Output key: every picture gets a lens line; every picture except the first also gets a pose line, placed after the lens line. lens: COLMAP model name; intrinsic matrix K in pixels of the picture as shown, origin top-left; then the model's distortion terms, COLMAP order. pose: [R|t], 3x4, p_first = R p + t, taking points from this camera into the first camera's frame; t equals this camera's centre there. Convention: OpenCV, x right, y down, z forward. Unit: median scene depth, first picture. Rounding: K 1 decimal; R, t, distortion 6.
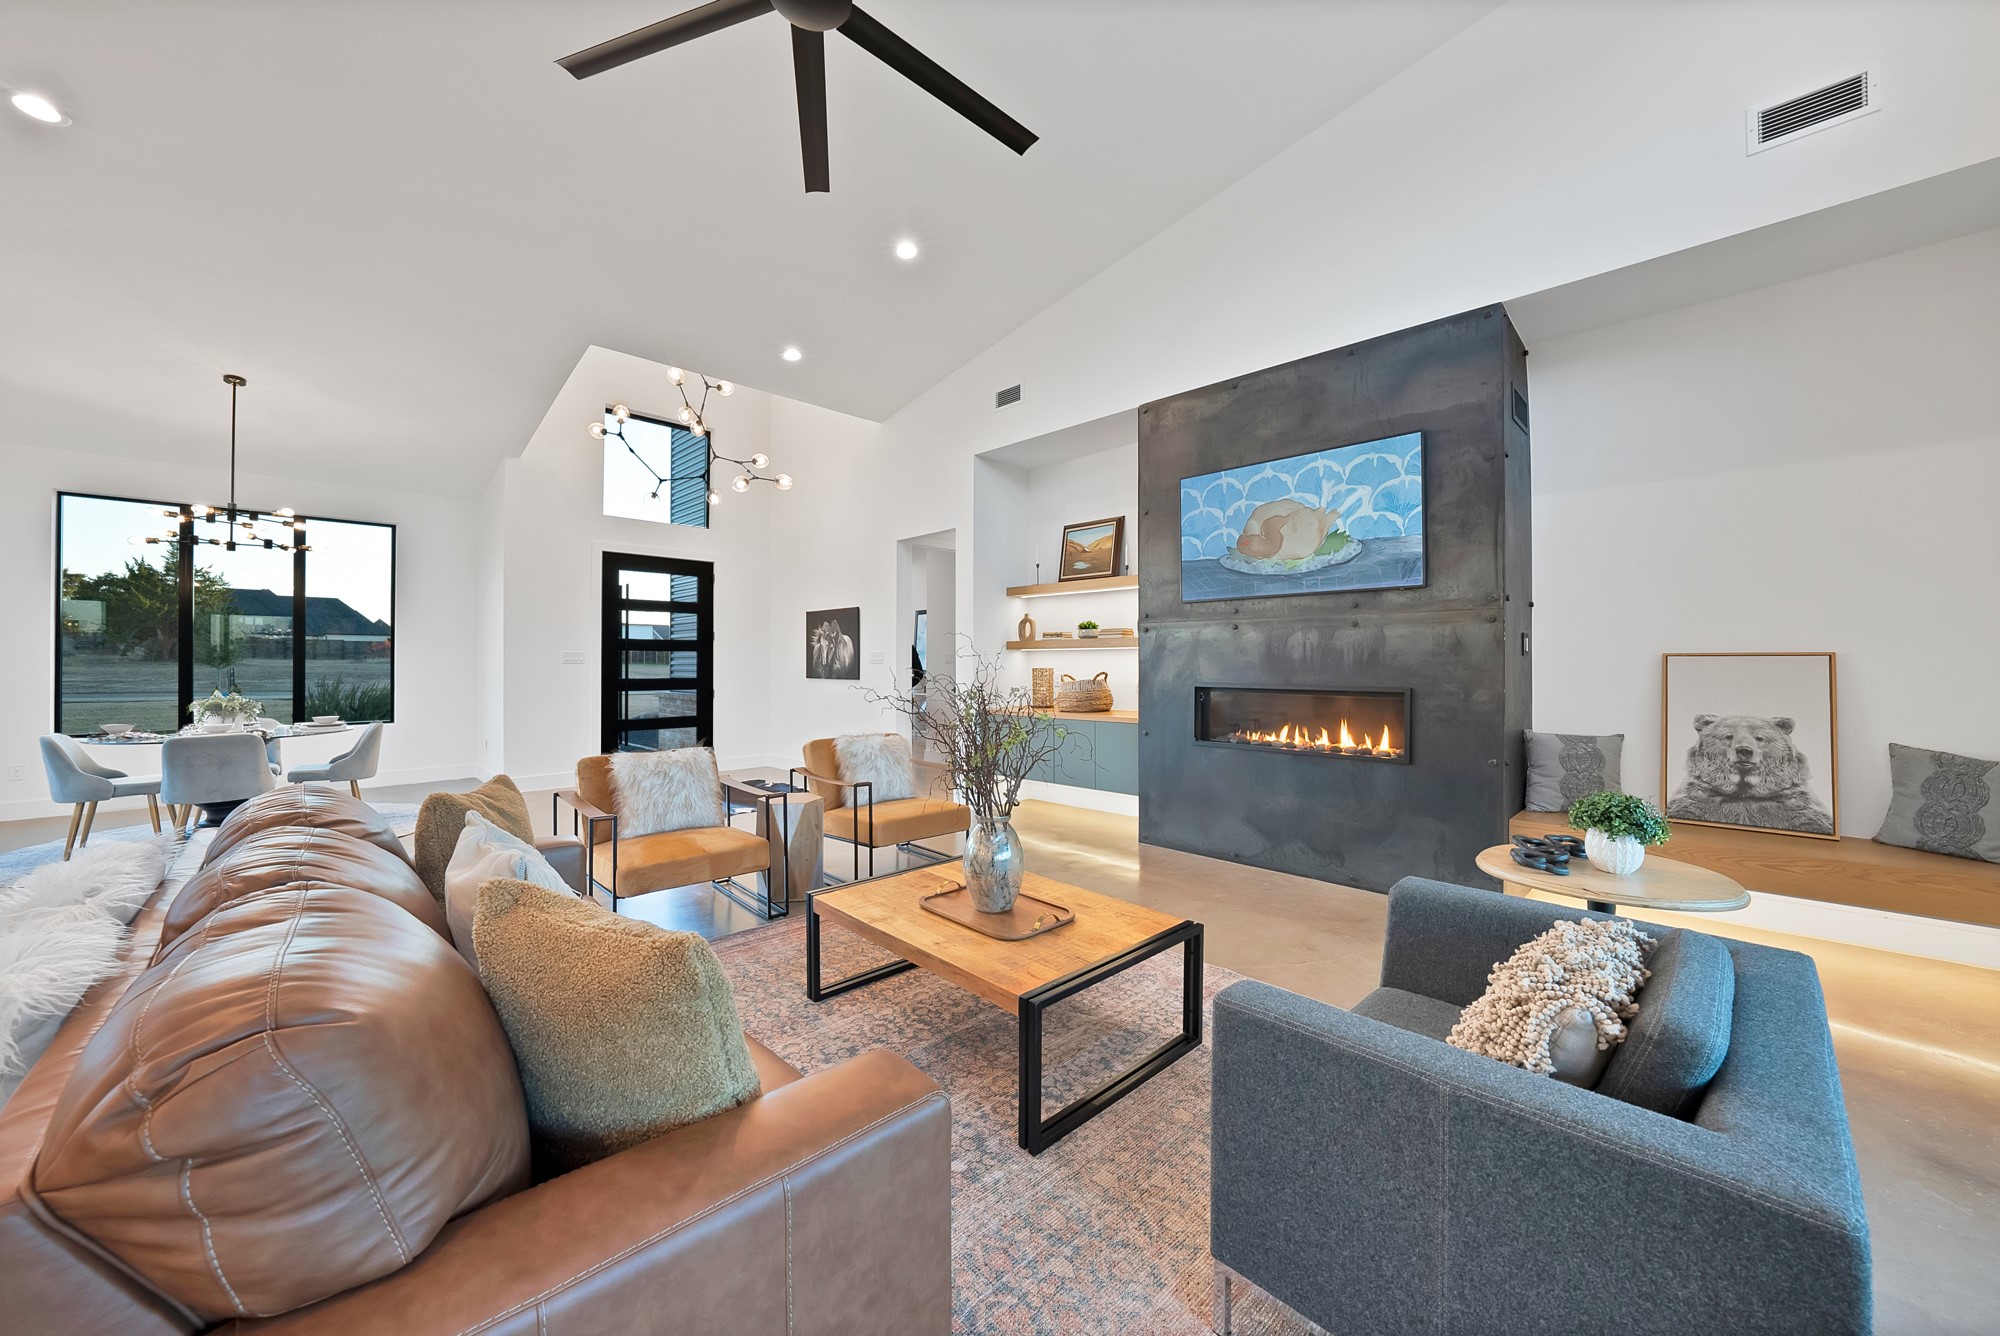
lens RADIAL K [[730.1, 0, 977.3], [0, 730.1, 661.3], [0, 0, 1]] dist [-0.015997, 0.003458]
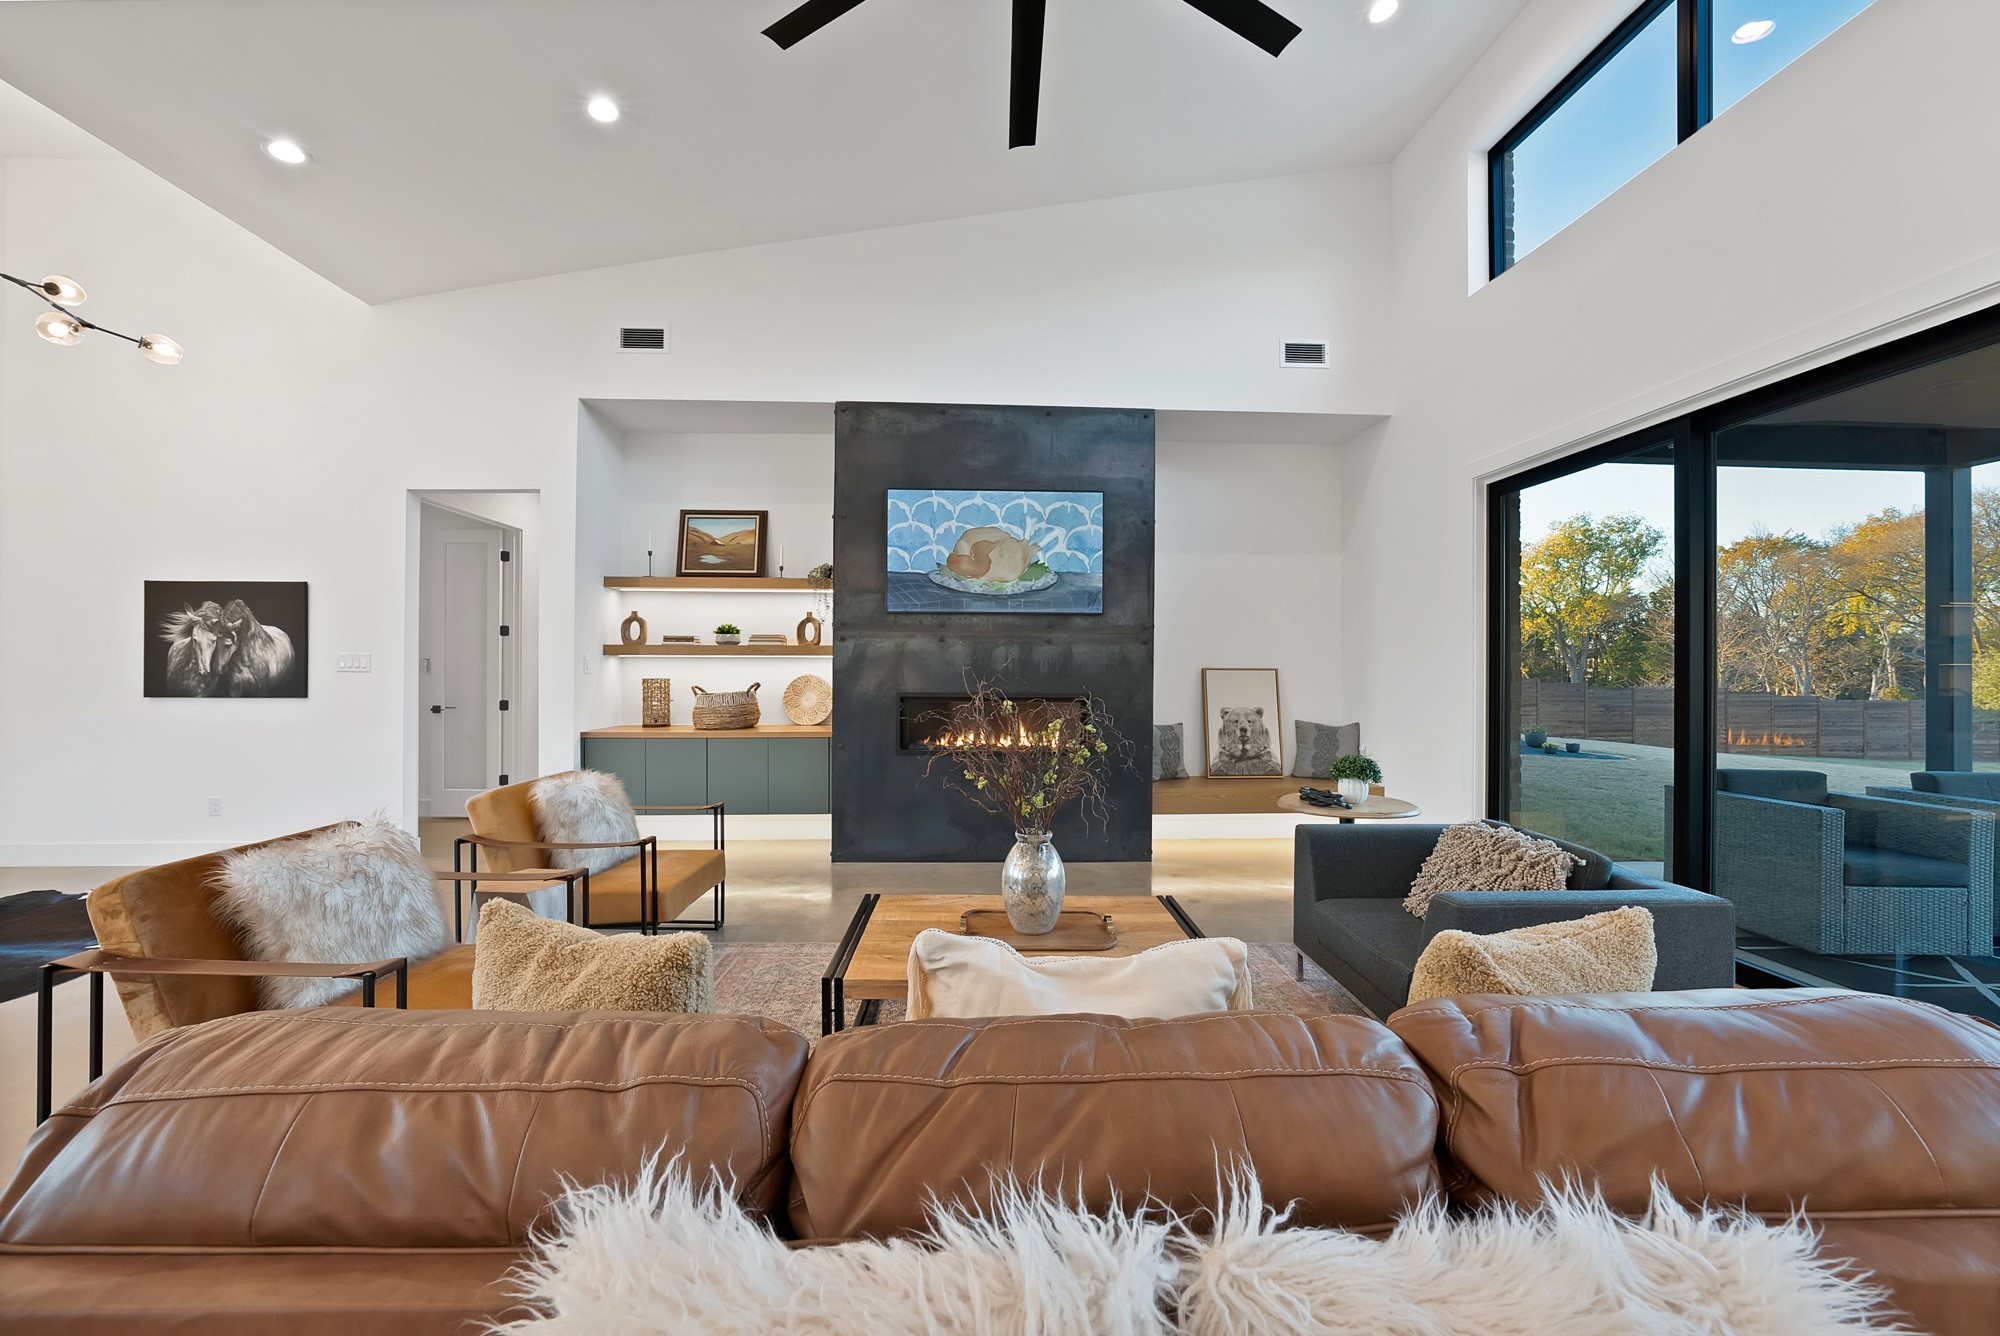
lens RADIAL K [[765.8, 0, 986.5], [0, 765.8, 671.3], [0, 0, 1]] dist [-0.007923, 0.000202]
pose [[0.666505, 0.003811, 0.745491, -0.412813], [-0.005527, 0.999985, -0.000171, -0.001146], [-0.745480, -0.004006, 0.666516, 0.201666]]
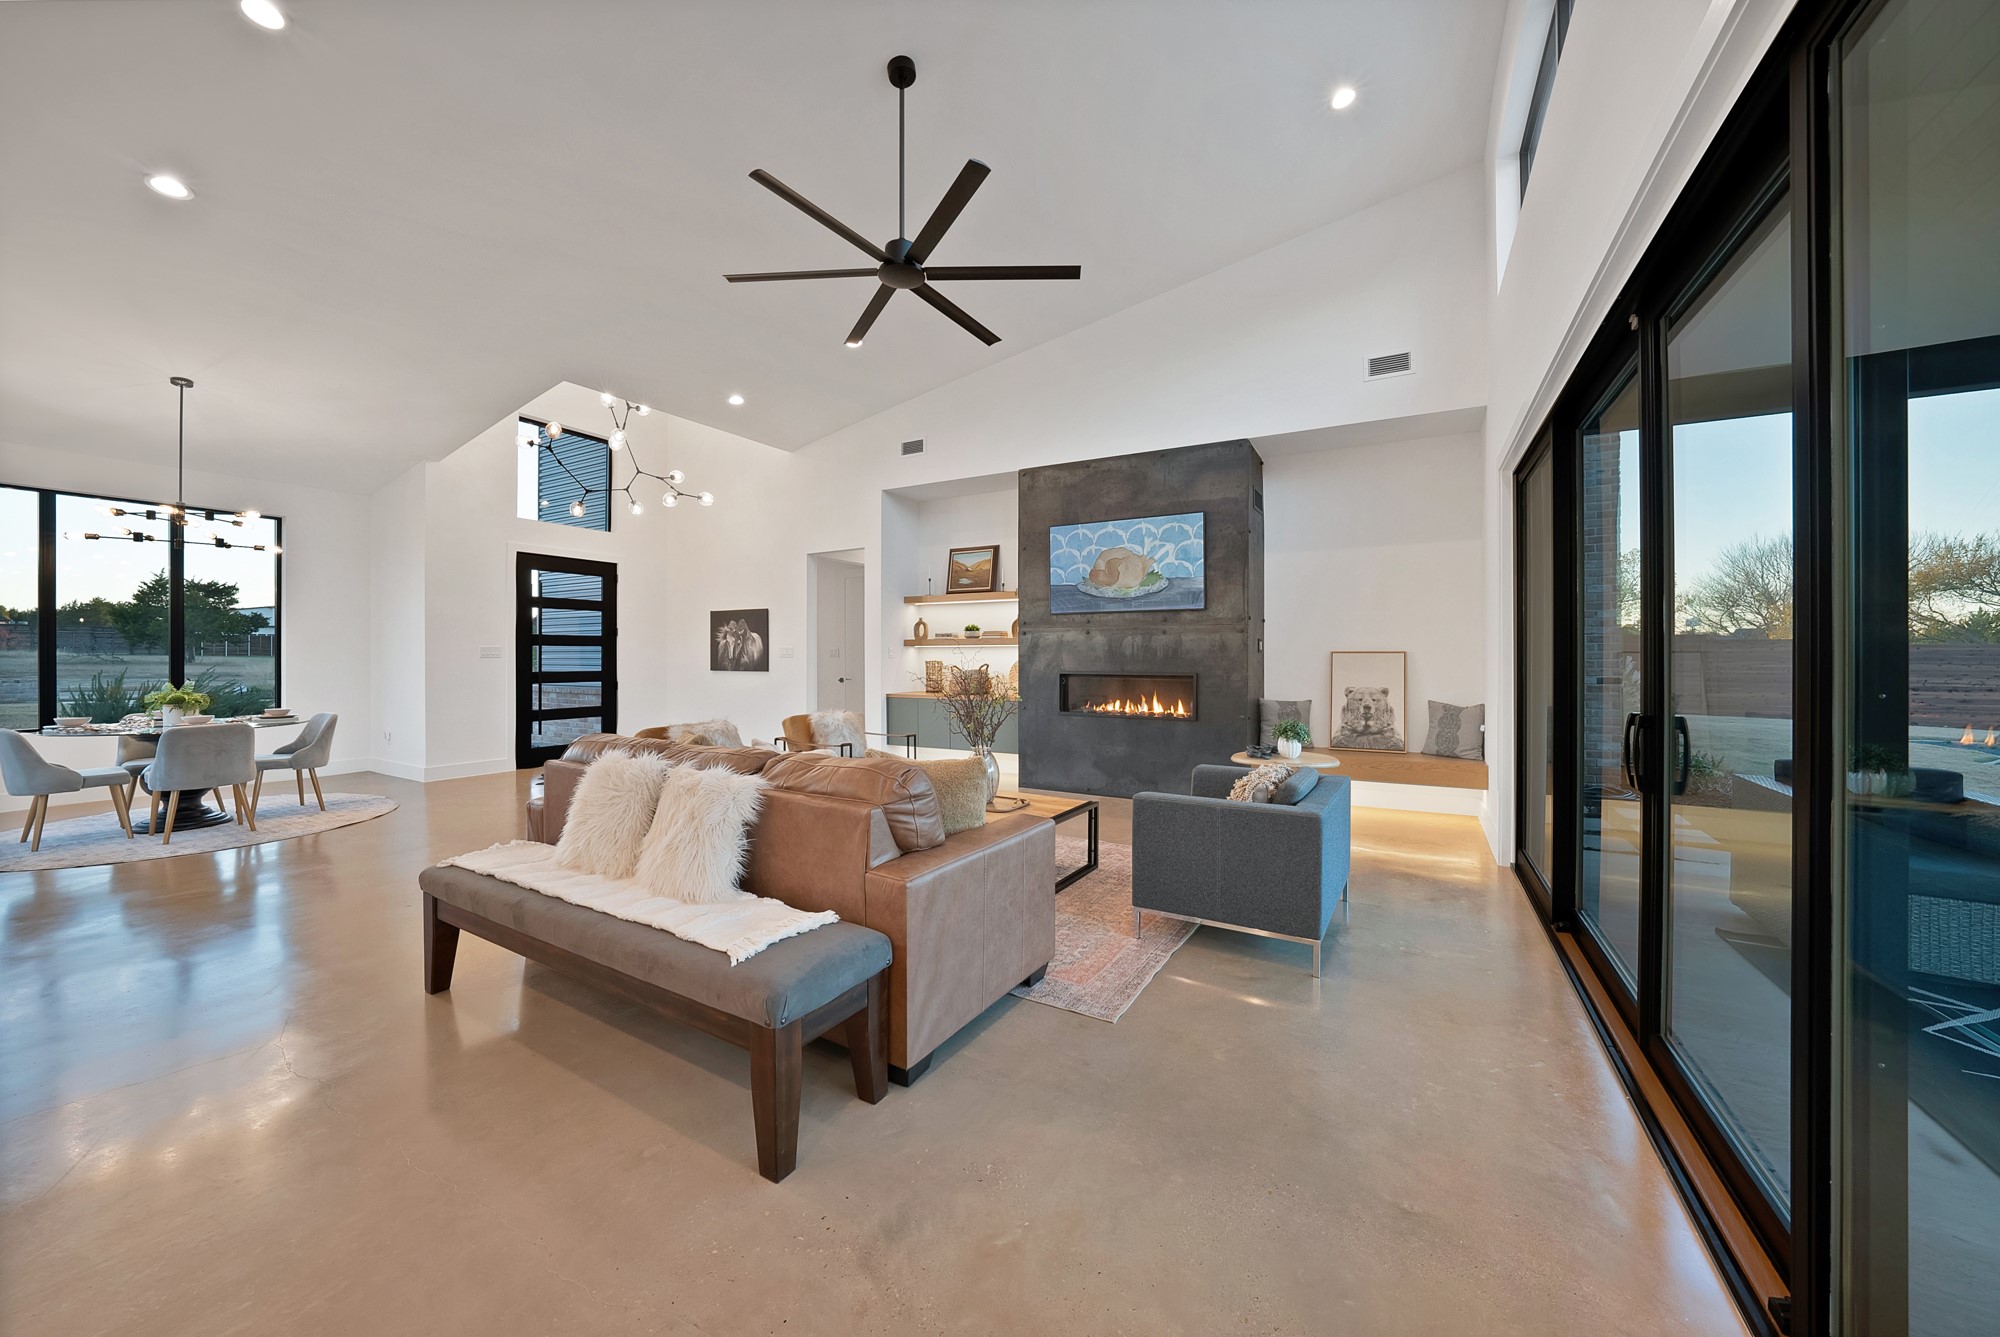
lens RADIAL K [[731.5, 0, 984.9], [0, 731.5, 657.2], [0, 0, 1]] dist [-0.000508, 0.000008]
pose [[0.964051, -0.000748, 0.265716, -0.220213], [-0.000310, 0.999992, 0.003941, -0.003190], [-0.265717, -0.003882, 0.964043, -0.335101]]
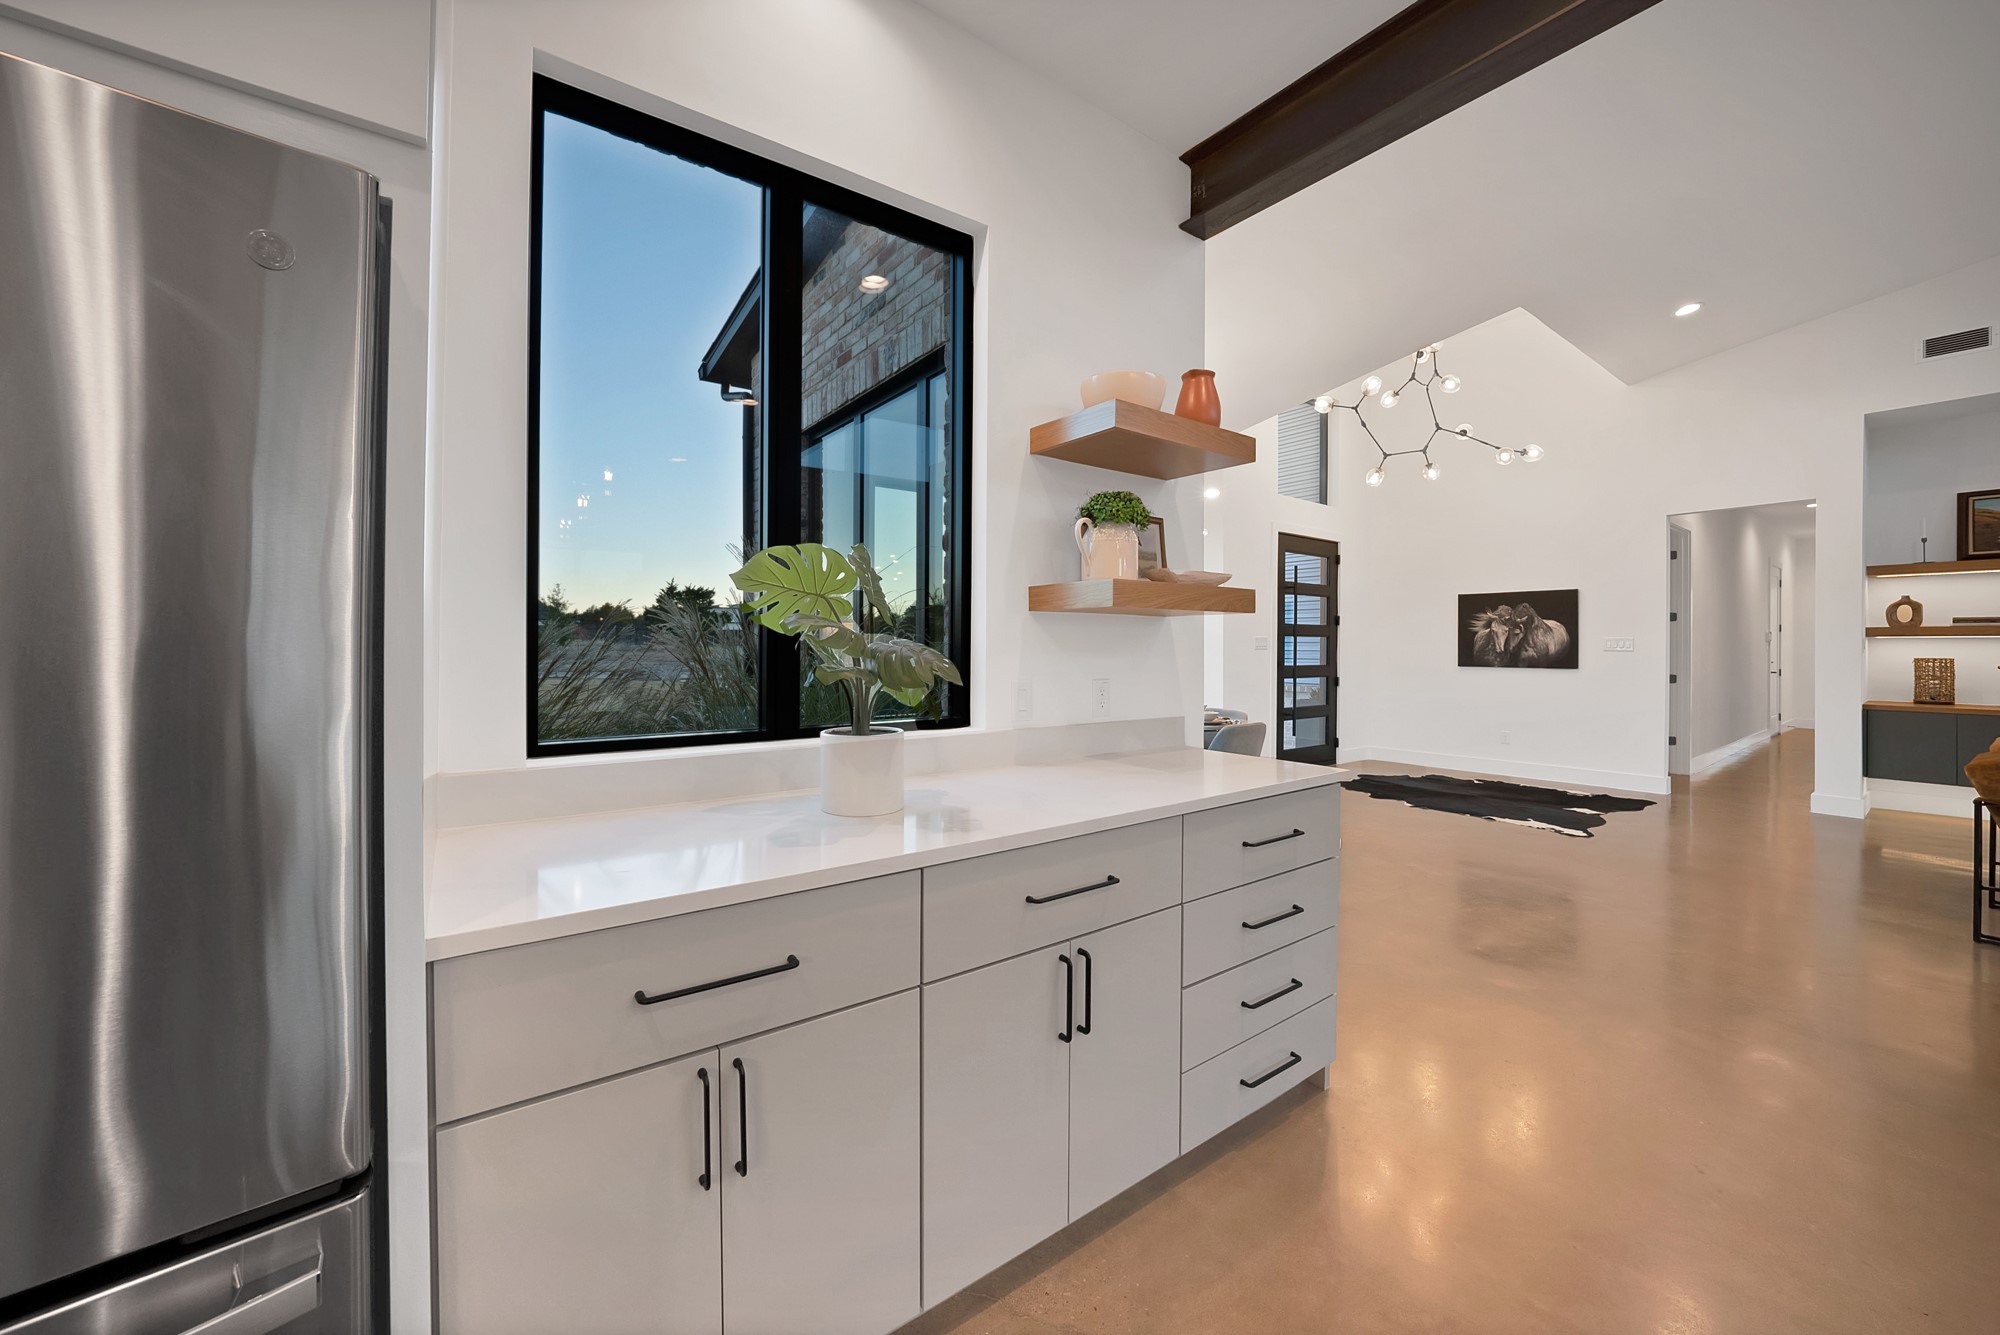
lens RADIAL K [[730.7, 0, 967.2], [0, 730.7, 645.1], [0, 0, 1]] dist [-0.008657, 0.000100]
pose [[0.990196, 0.004781, -0.139602, -1.254520], [-0.004818, 0.999988, 0.000071, -0.001246], [0.139600, 0.000602, 0.990208, -0.007404]]
